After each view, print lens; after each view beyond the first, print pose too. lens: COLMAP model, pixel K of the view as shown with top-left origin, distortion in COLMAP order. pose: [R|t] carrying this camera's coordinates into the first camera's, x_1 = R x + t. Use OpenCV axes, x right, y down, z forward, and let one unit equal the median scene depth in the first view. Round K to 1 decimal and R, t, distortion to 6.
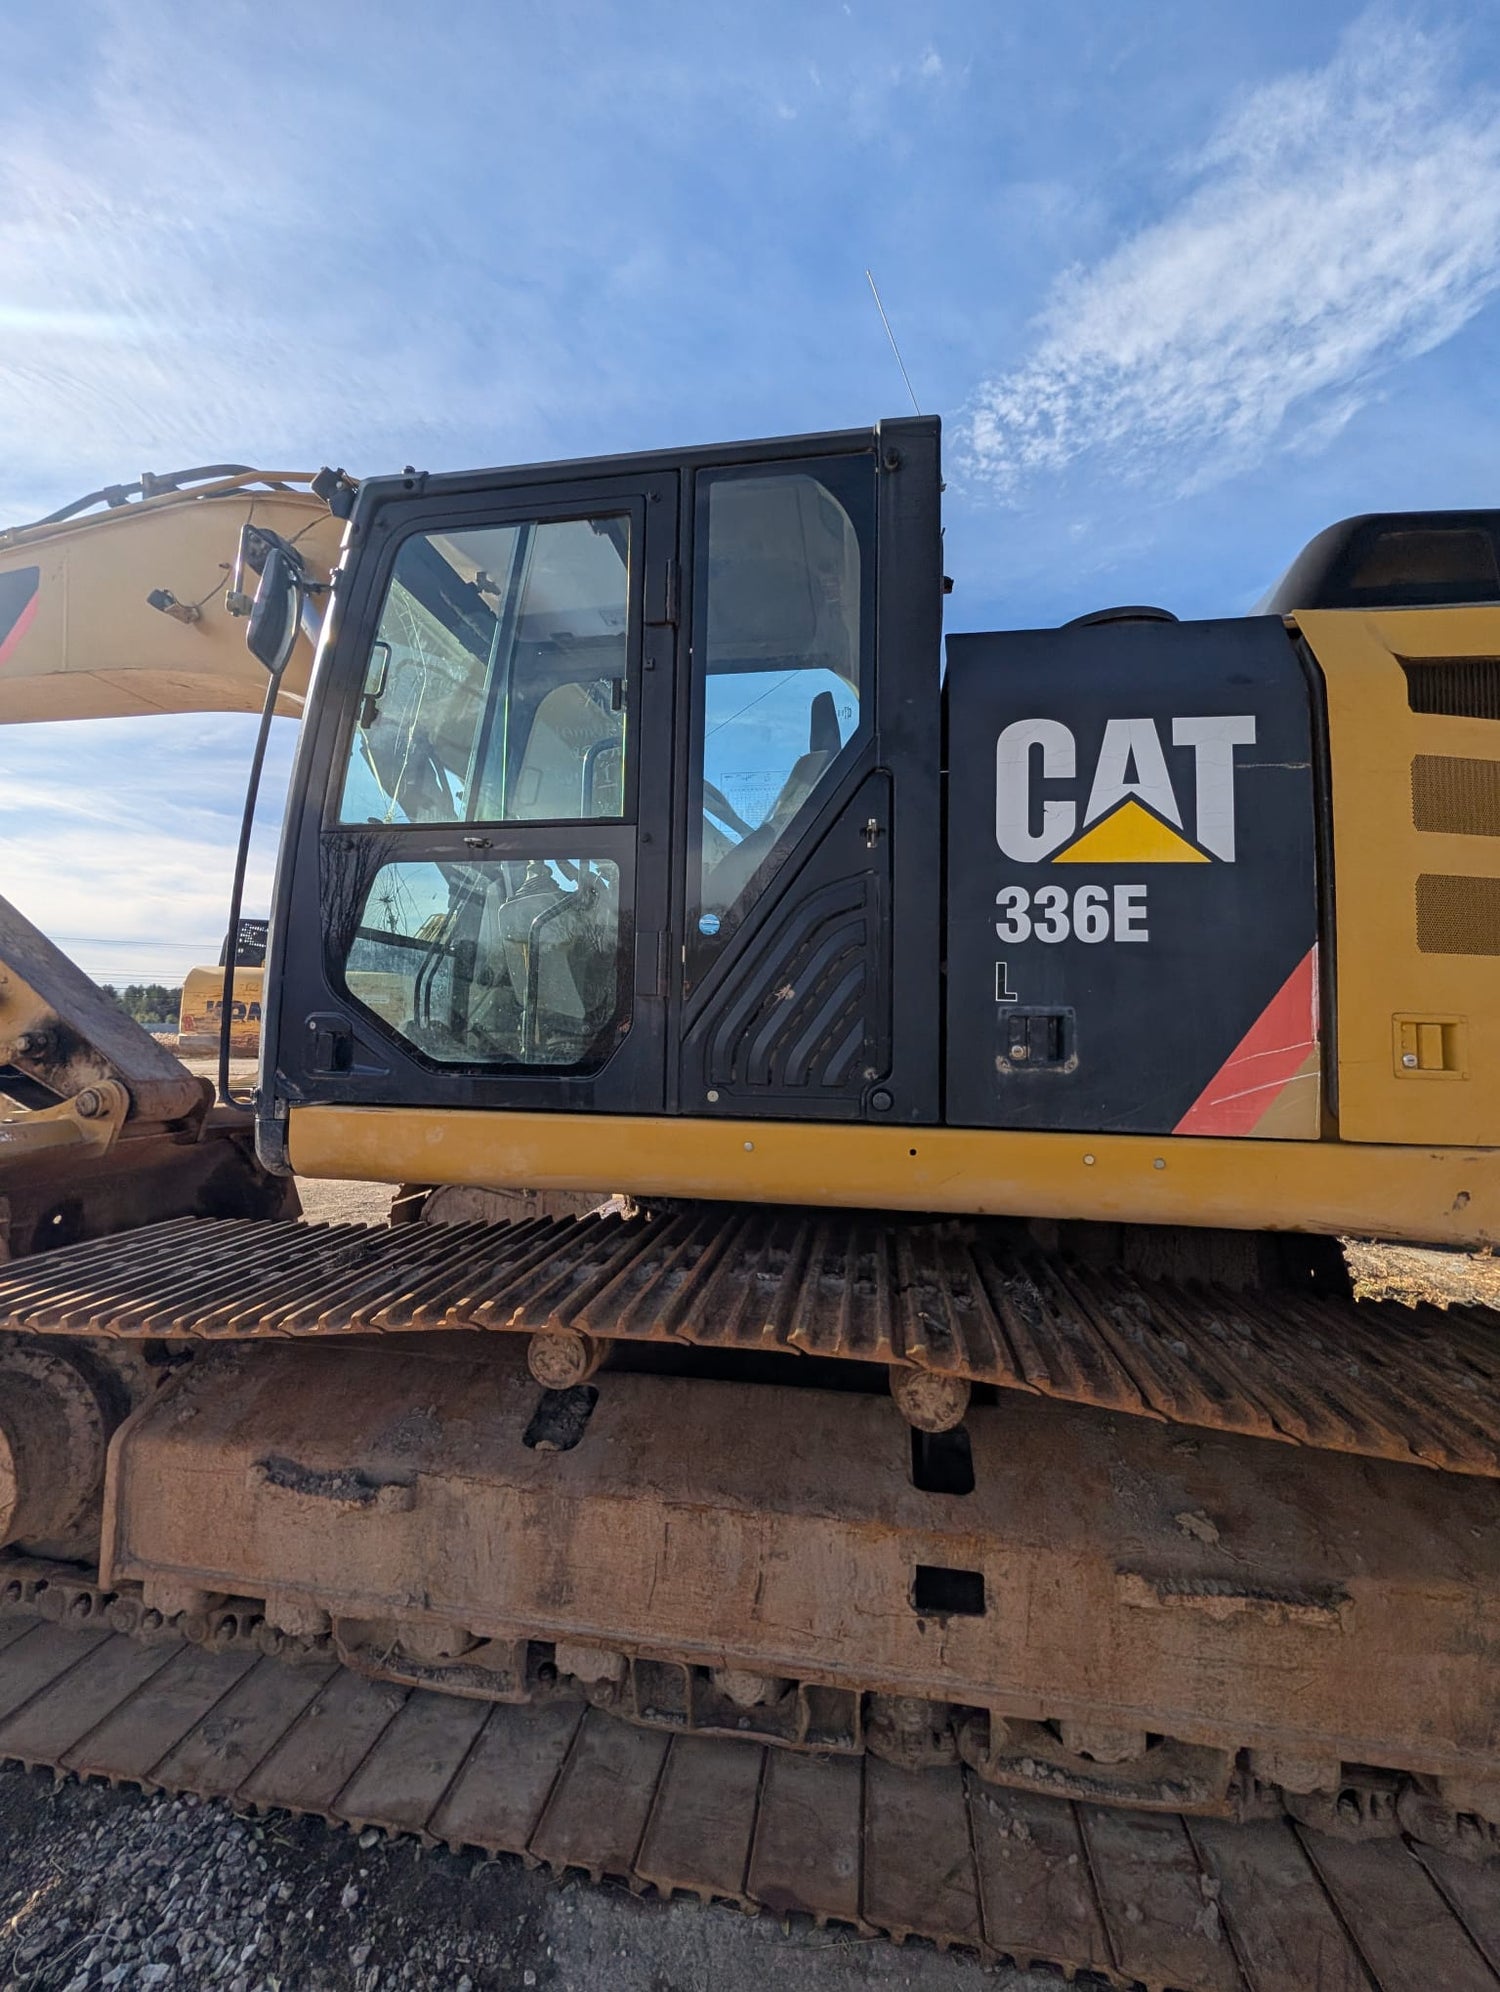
lens RADIAL K [[784.9, 0, 736.4], [0, 784.9, 999.8], [0, 0, 1]] dist [0.000264, 0.000477]
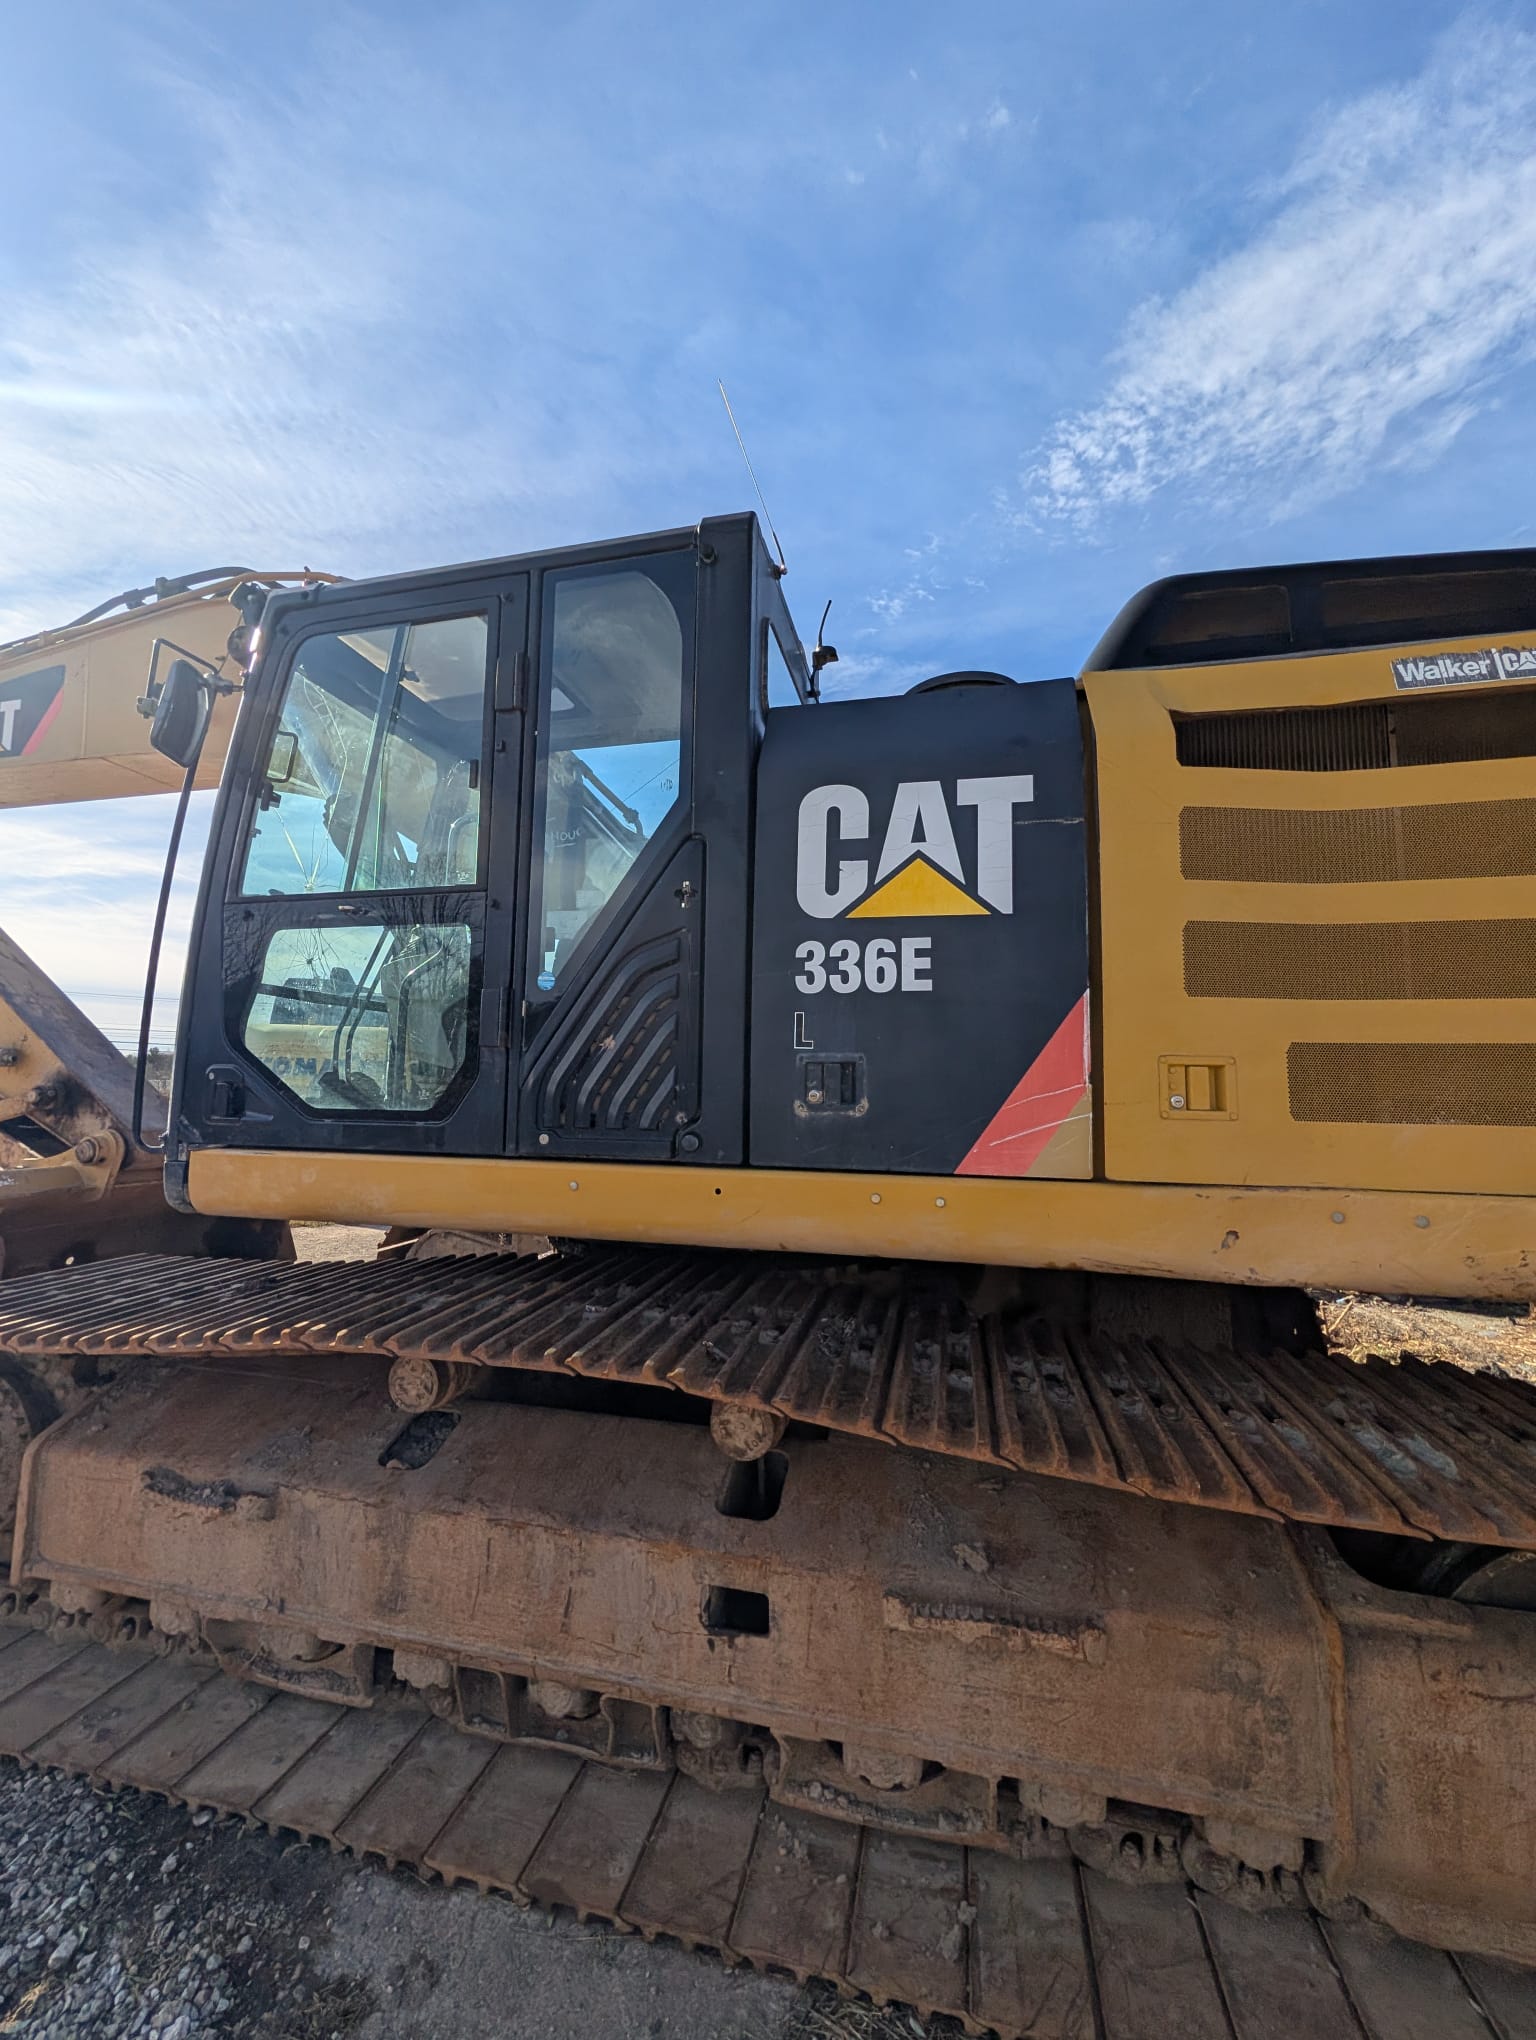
lens RADIAL K [[803.8, 0, 754.1], [0, 803.8, 1023.9], [0, 0, 1]] dist [0.000264, 0.000477]
pose [[0.997113, -0.010277, -0.075228, 0.359336], [0.007480, 0.999274, -0.037370, 0.008648], [0.075557, 0.036699, 0.996466, -0.091230]]
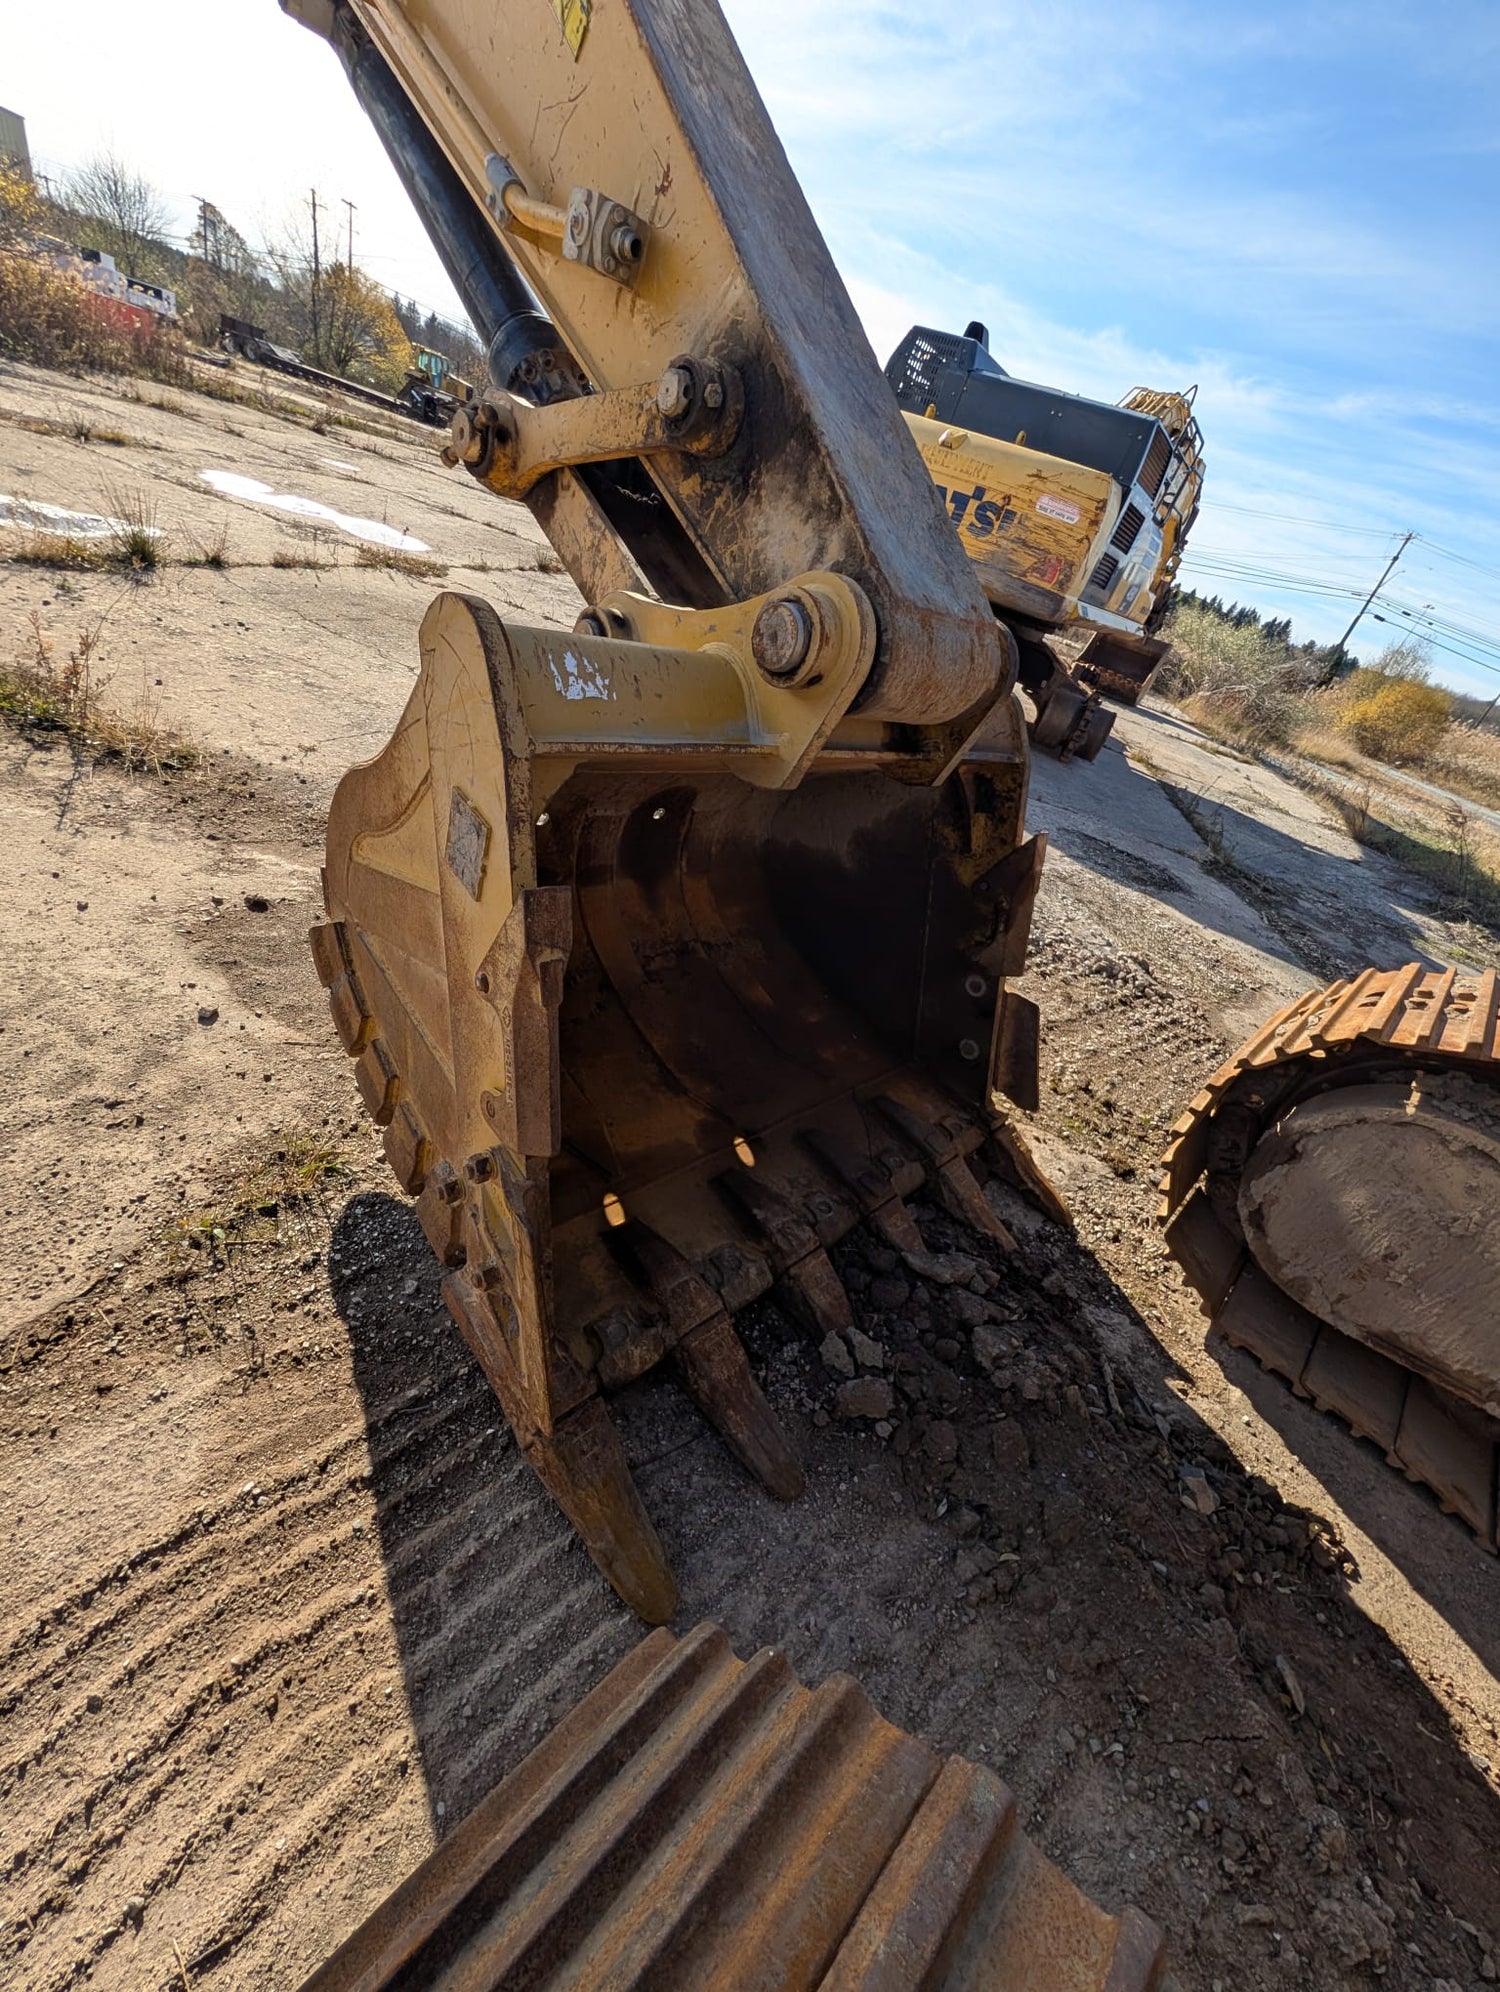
lens RADIAL K [[760.1, 0, 756.0], [0, 760.1, 995.4], [0, 0, 1]] dist [0.001660, -0.000092]
pose [[0.770488, 0.502443, -0.392300, -1.238020], [-0.237467, 0.797355, 0.554829, 0.149787], [0.591572, -0.334330, 0.733666, 1.383141]]
